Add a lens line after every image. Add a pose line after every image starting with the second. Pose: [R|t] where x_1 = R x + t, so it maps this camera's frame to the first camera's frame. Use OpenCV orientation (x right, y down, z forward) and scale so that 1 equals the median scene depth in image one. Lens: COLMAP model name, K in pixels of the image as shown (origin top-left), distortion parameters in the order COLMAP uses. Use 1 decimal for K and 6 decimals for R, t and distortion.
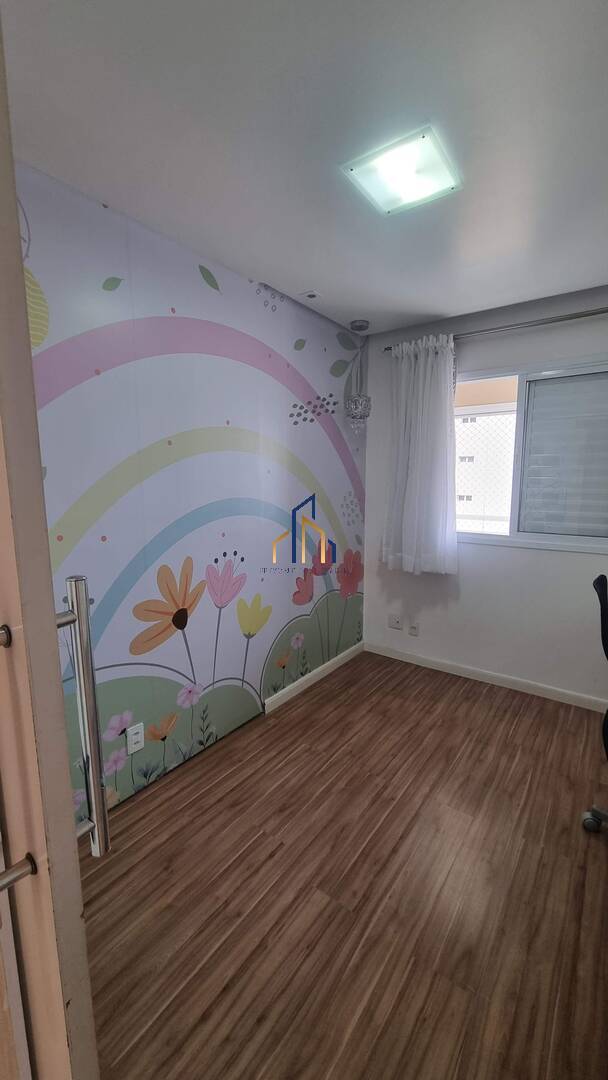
lens RADIAL K [[438.8, 0, 307.0], [0, 438.8, 540.8], [0, 0, 1]] dist [-0.000100, -0.001494]
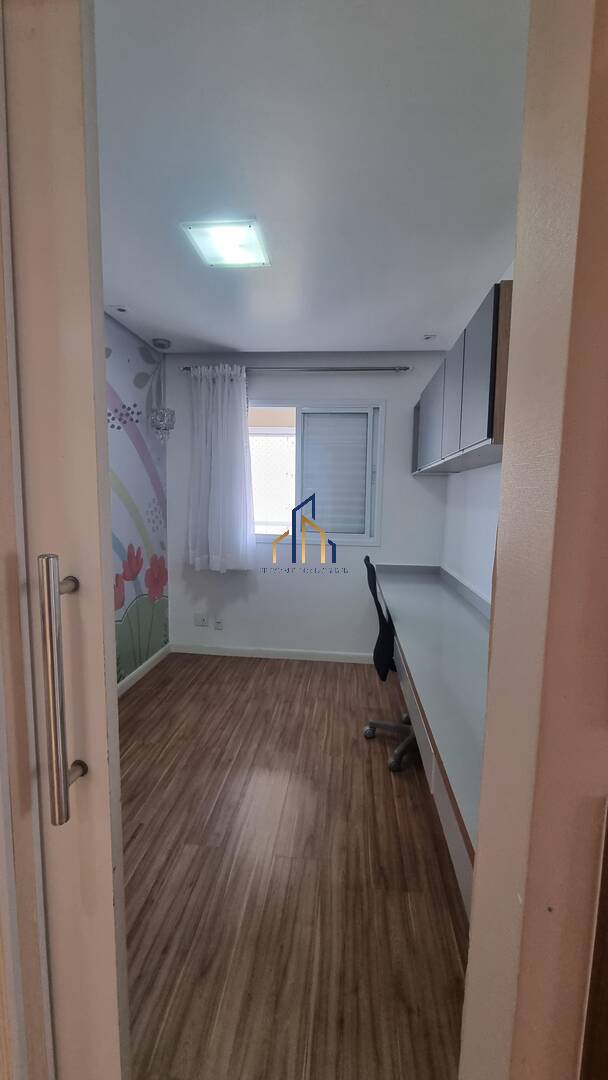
lens RADIAL K [[438.8, 0, 308.5], [0, 438.8, 540.6], [0, 0, 1]] dist [-0.000100, -0.001494]
pose [[0.863019, -0.036584, 0.503844, -0.175505], [0.051453, 0.998553, -0.015628, 0.033971], [-0.502544, 0.039412, 0.863653, -0.120021]]
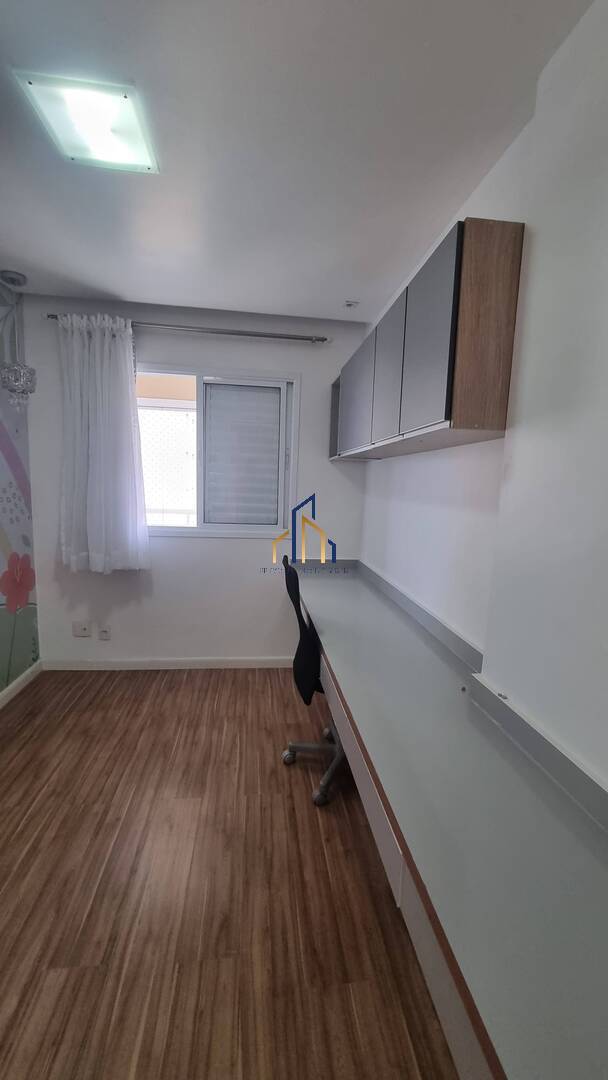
lens RADIAL K [[438.8, 0, 308.0], [0, 438.8, 541.0], [0, 0, 1]] dist [-0.000100, -0.001494]
pose [[0.733195, -0.068366, 0.676573, -0.086034], [0.057302, 0.997606, 0.038708, -0.004600], [-0.677600, 0.010389, 0.735357, 0.047770]]
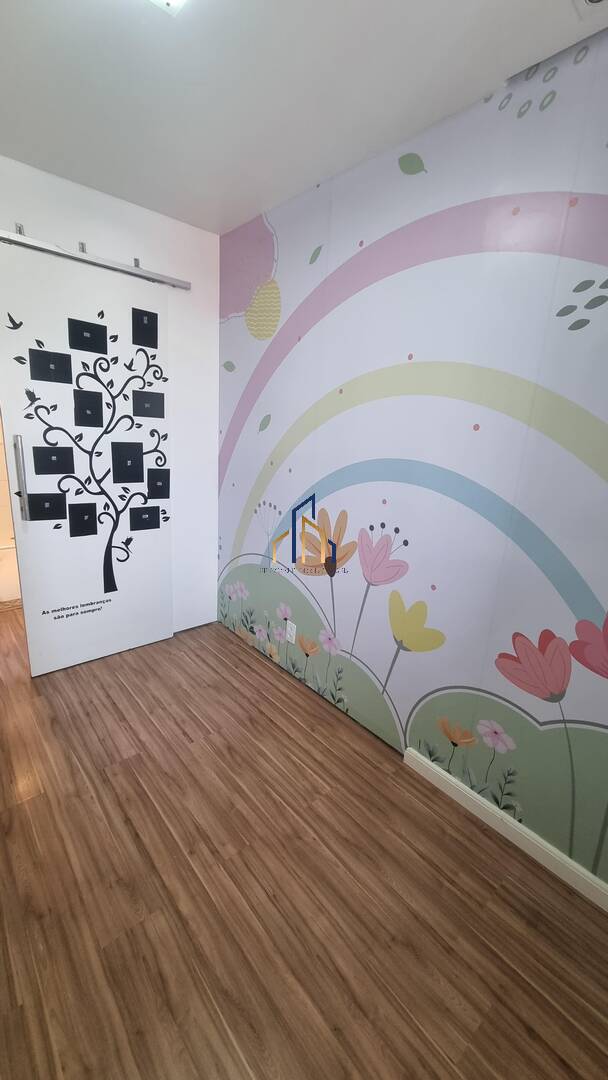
lens RADIAL K [[438.8, 0, 307.0], [0, 438.8, 539.4], [0, 0, 1]] dist [-0.000100, -0.001494]
pose [[-0.223830, 0.244196, -0.943540, 0.681460], [-0.196704, 0.936862, 0.289130, -0.168155], [0.954572, 0.250314, -0.161664, 1.089313]]
